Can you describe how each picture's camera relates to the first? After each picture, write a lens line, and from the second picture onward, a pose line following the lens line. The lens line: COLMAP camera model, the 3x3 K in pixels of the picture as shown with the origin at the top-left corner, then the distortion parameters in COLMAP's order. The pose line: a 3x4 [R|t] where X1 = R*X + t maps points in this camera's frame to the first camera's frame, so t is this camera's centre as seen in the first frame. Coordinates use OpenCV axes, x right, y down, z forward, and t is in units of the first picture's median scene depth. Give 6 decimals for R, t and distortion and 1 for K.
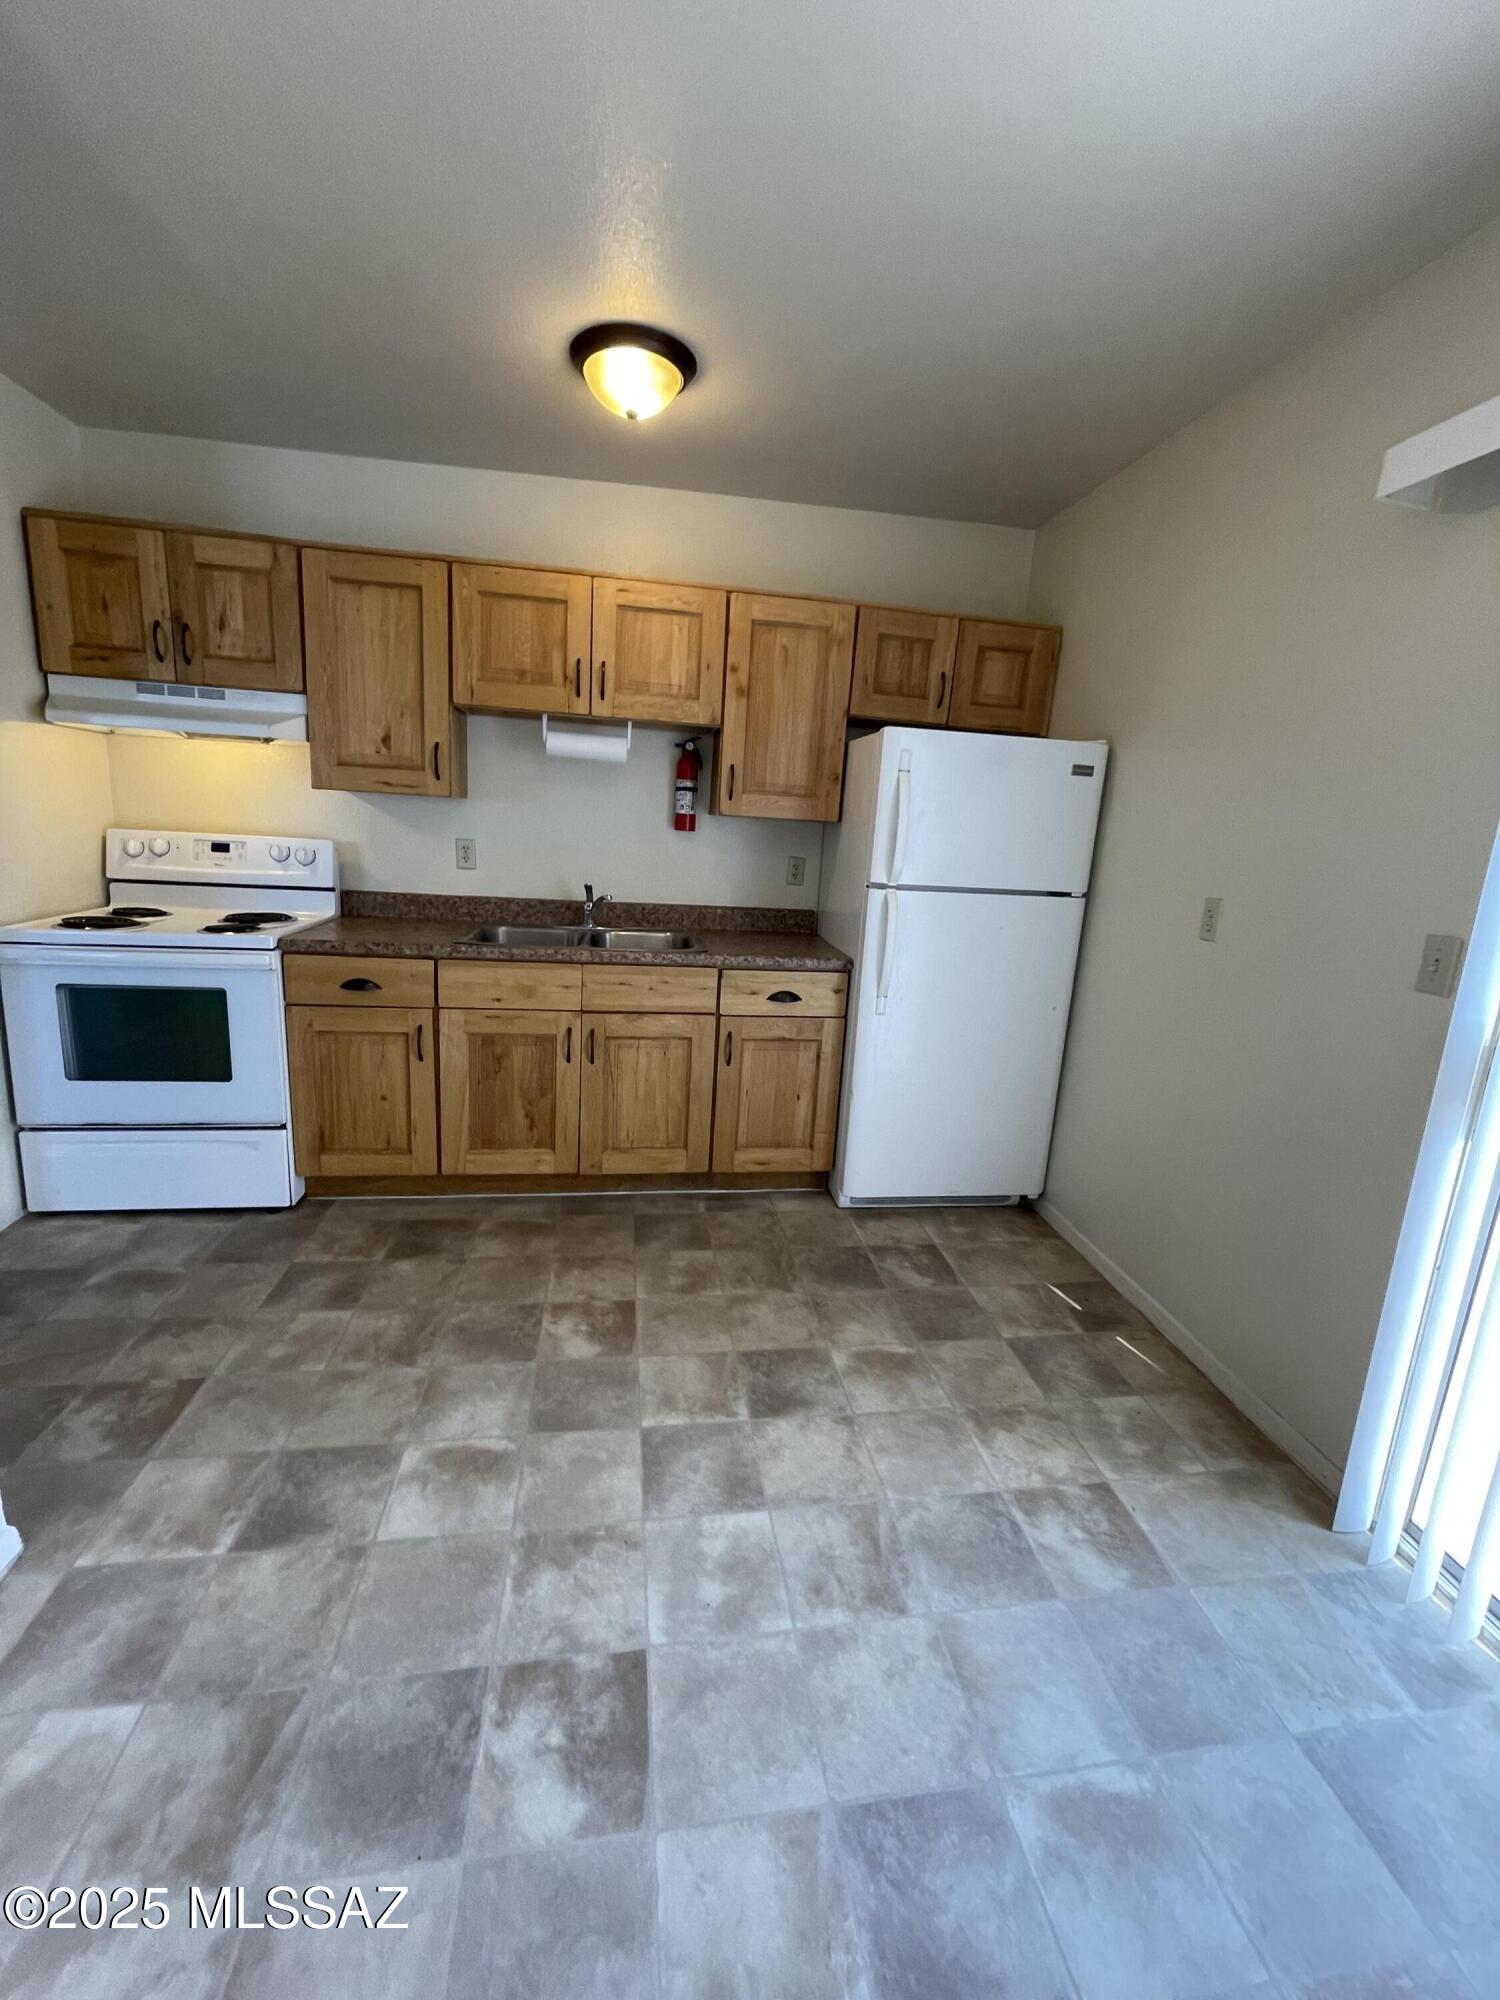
lens RADIAL K [[808.5, 0, 752.5], [0, 808.5, 998.3], [0, 0, 1]] dist [-0.017869, -0.000983]
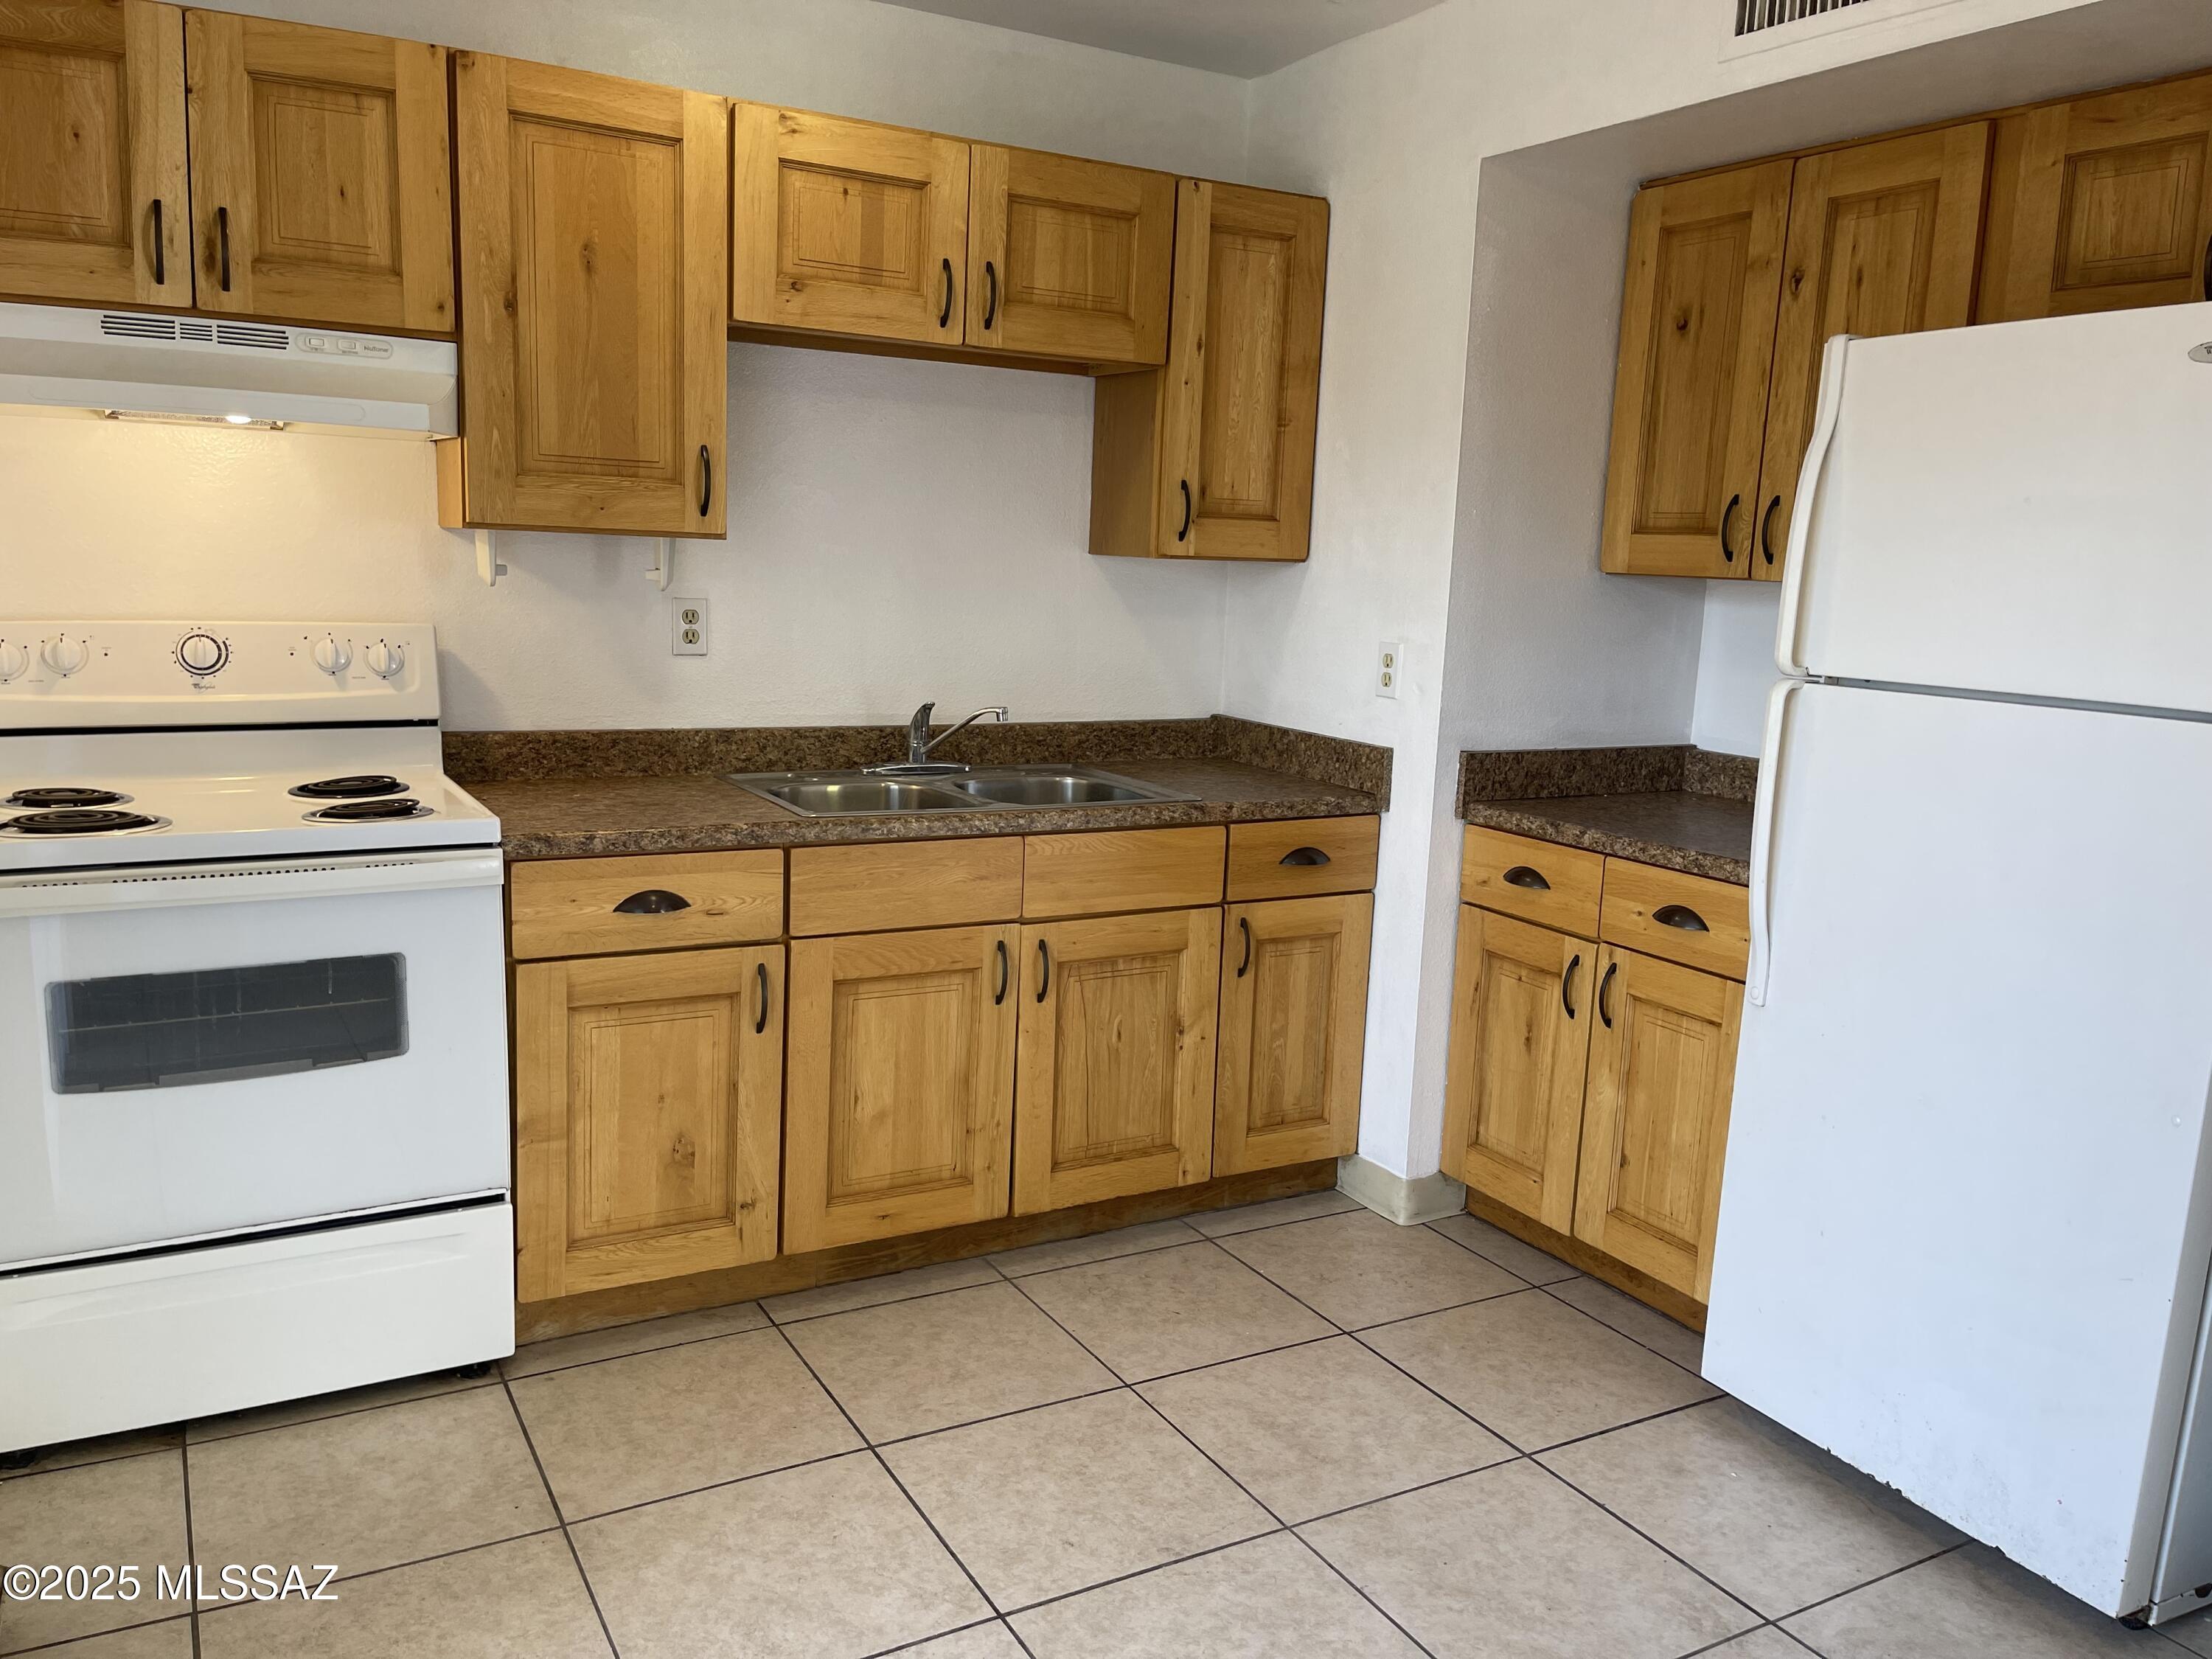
lens RADIAL K [[1676.3, 0, 1105.4], [0, 1676.3, 835.1], [0, 0, 1]] dist [0.041129, 0.004225]
pose [[0.937293, -0.074484, 0.340490, -0.541196], [0.086866, 0.995993, -0.021246, -0.012896], [-0.337543, 0.049491, 0.940008, -0.119200]]
